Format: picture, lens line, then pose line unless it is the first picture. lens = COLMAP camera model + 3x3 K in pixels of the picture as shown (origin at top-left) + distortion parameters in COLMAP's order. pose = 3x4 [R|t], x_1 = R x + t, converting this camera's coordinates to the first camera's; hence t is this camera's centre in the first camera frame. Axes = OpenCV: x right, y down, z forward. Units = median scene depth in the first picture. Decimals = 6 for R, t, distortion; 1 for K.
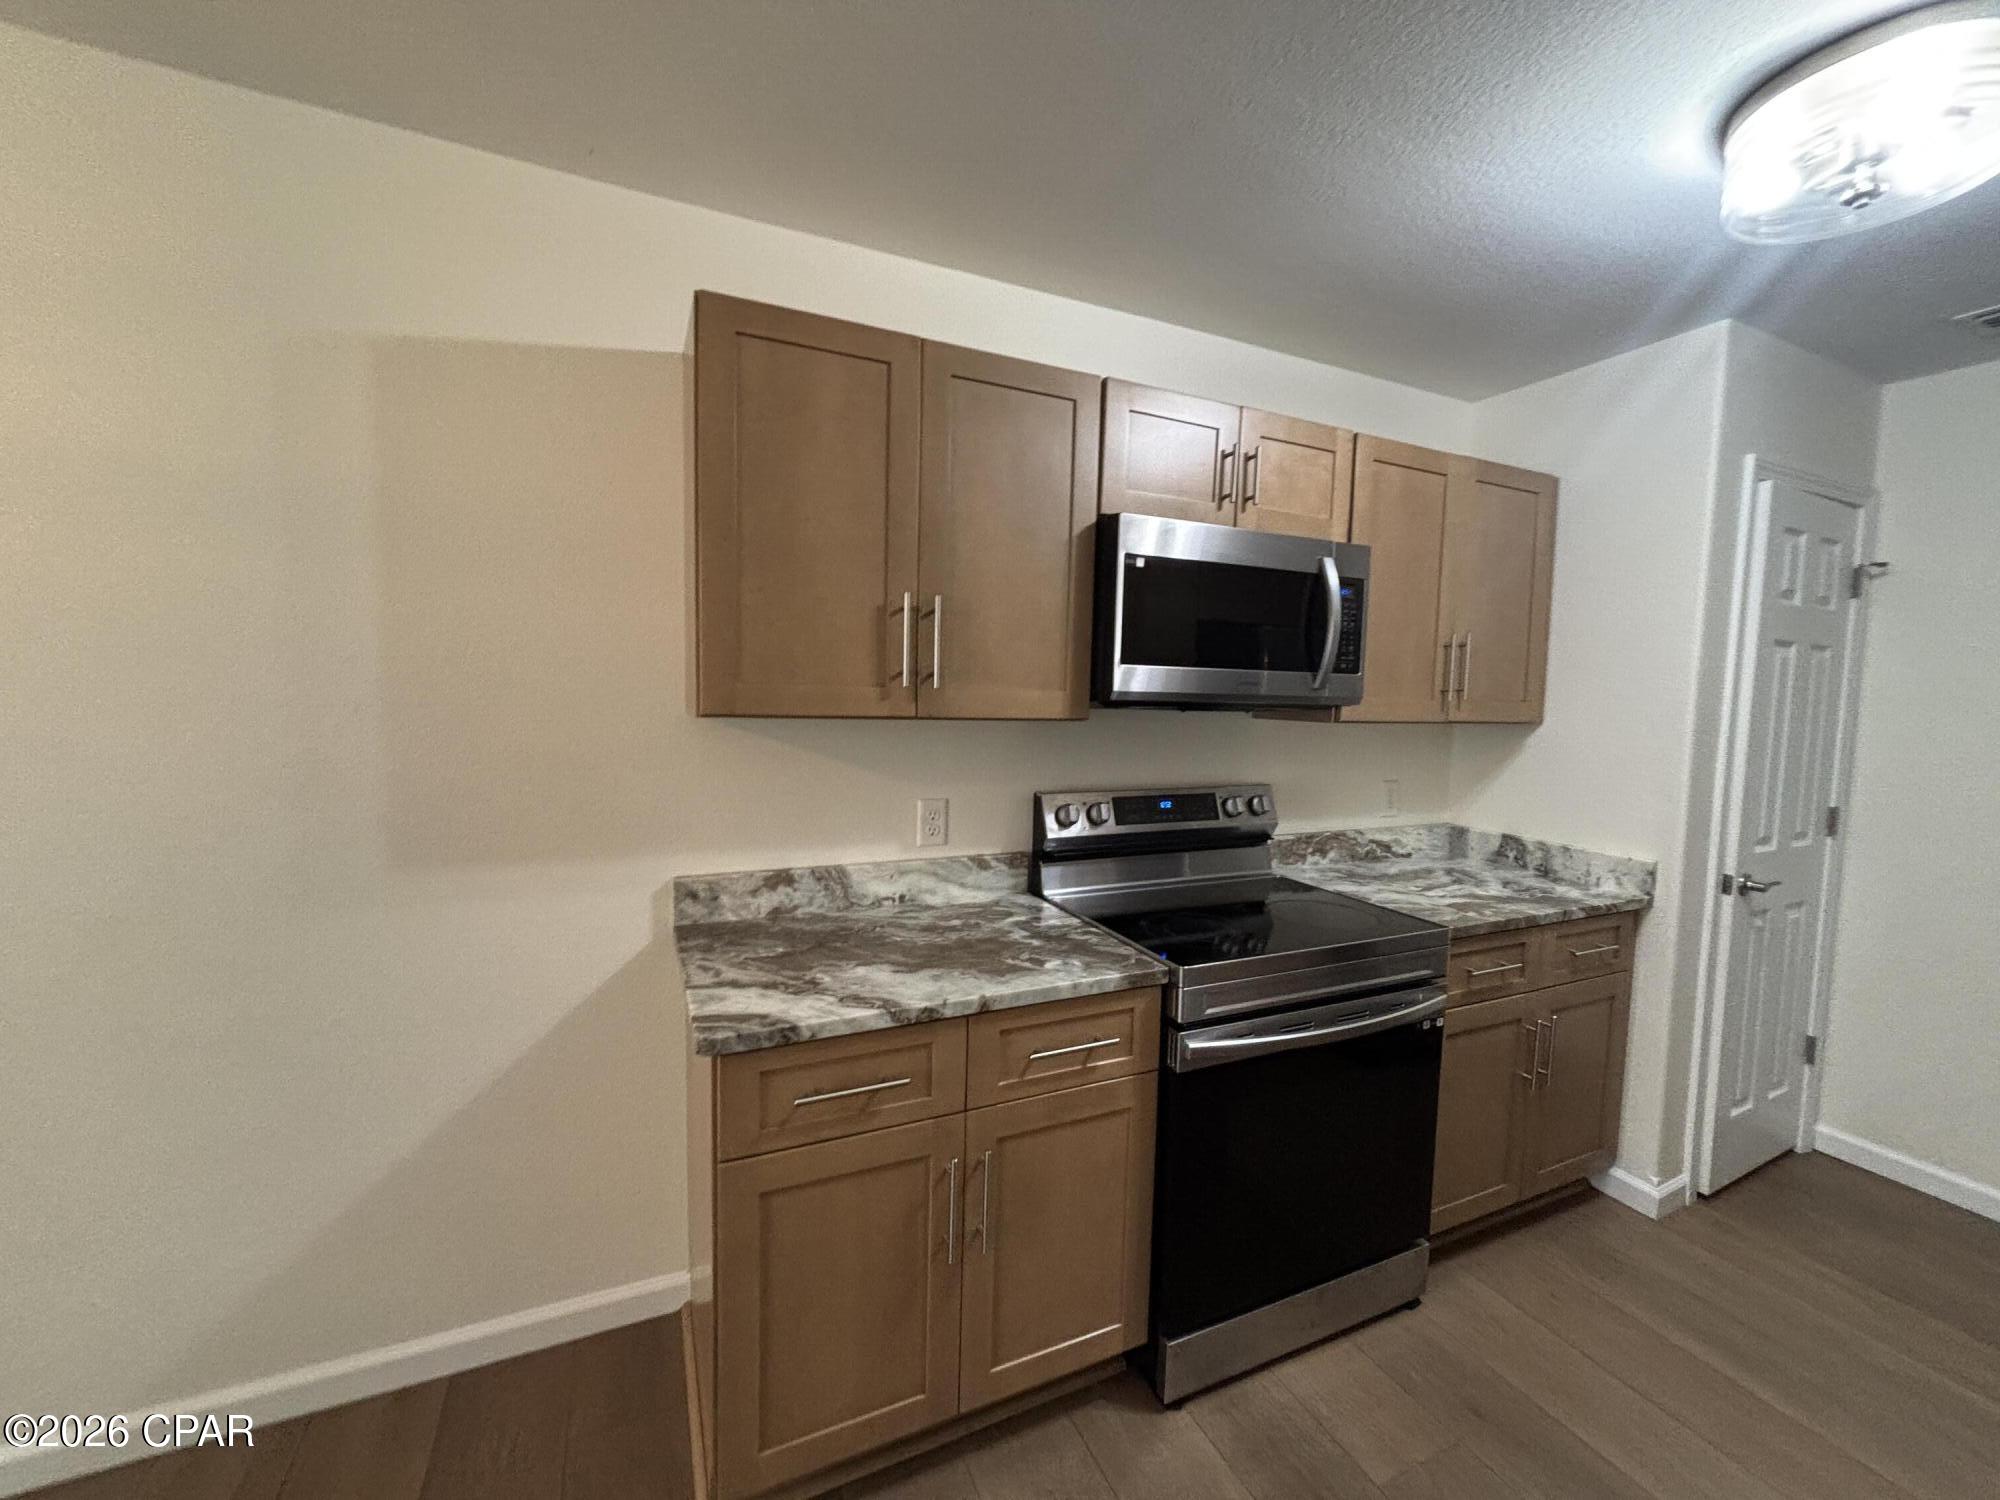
lens RADIAL K [[805.1, 0, 1011.8], [0, 805.1, 743.6], [0, 0, 1]] dist [-0.003421, 0.003888]
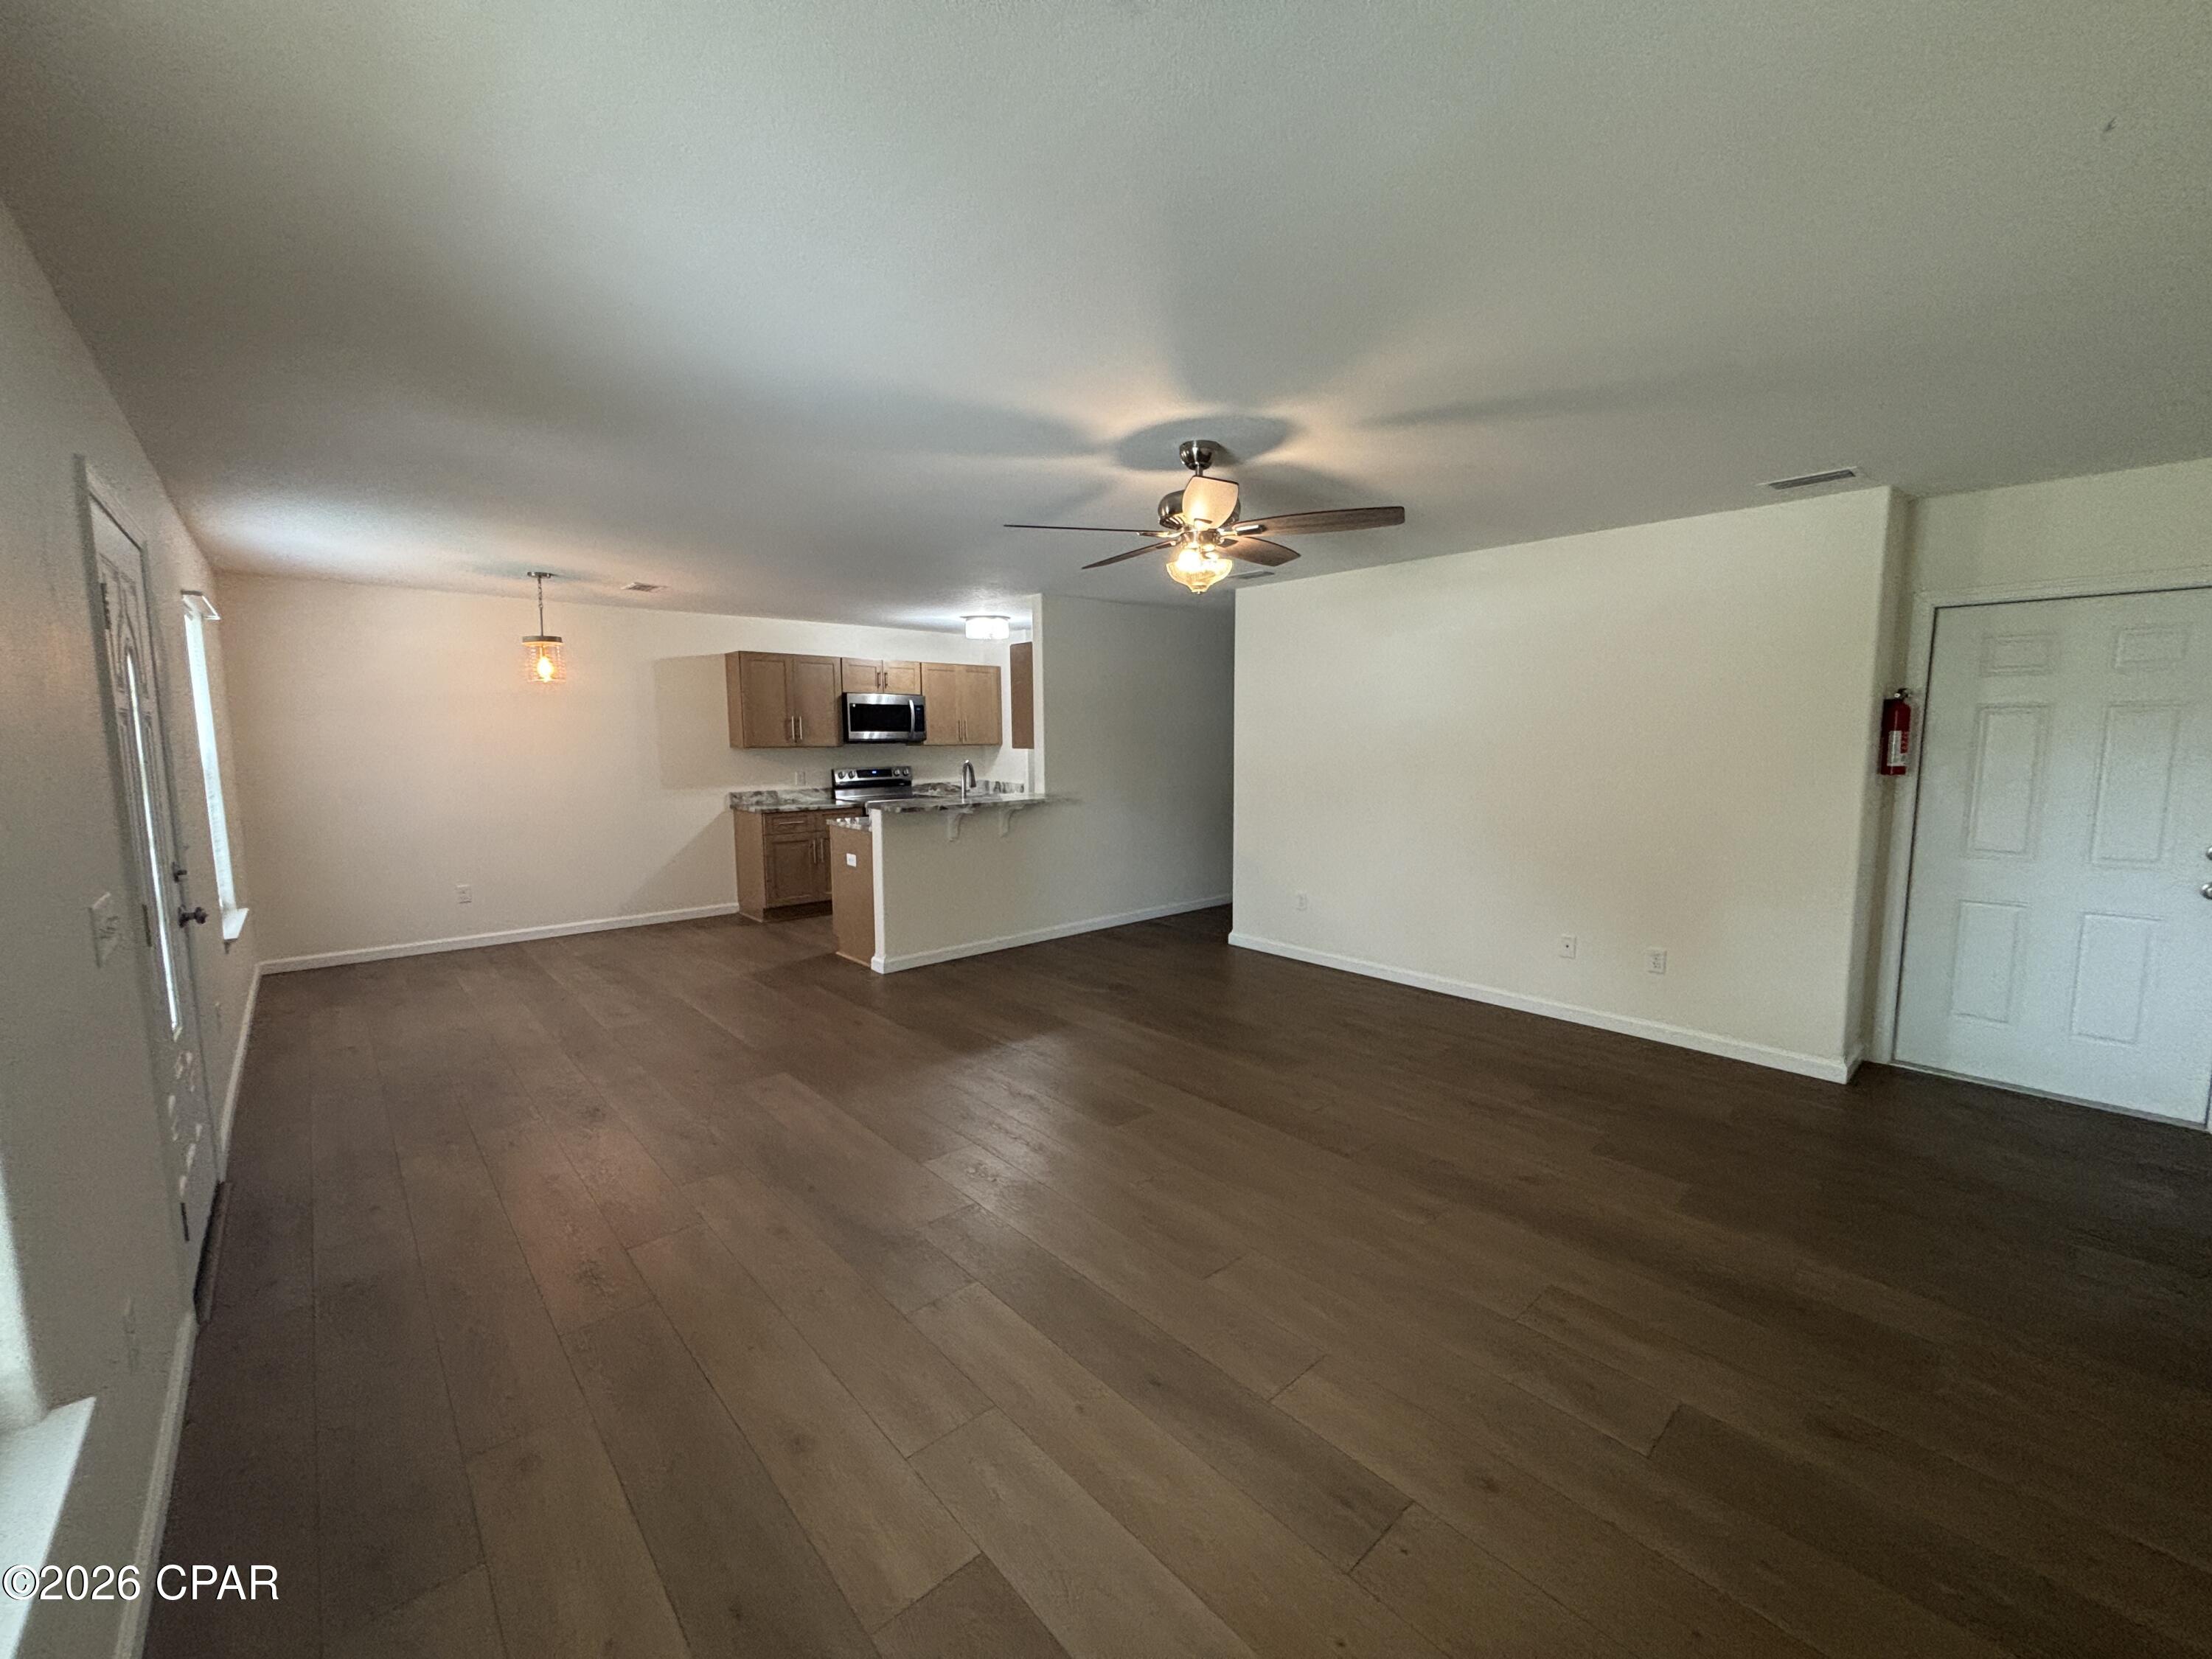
lens RADIAL K [[890.5, 0, 1107.2], [0, 890.5, 828.5], [0, 0, 1]] dist [-0.003421, 0.003888]
pose [[0.958386, -0.060767, 0.278933, 0.083303], [0.050101, 0.997720, 0.045217, 0.204250], [-0.281045, -0.029361, 0.959245, -3.017116]]
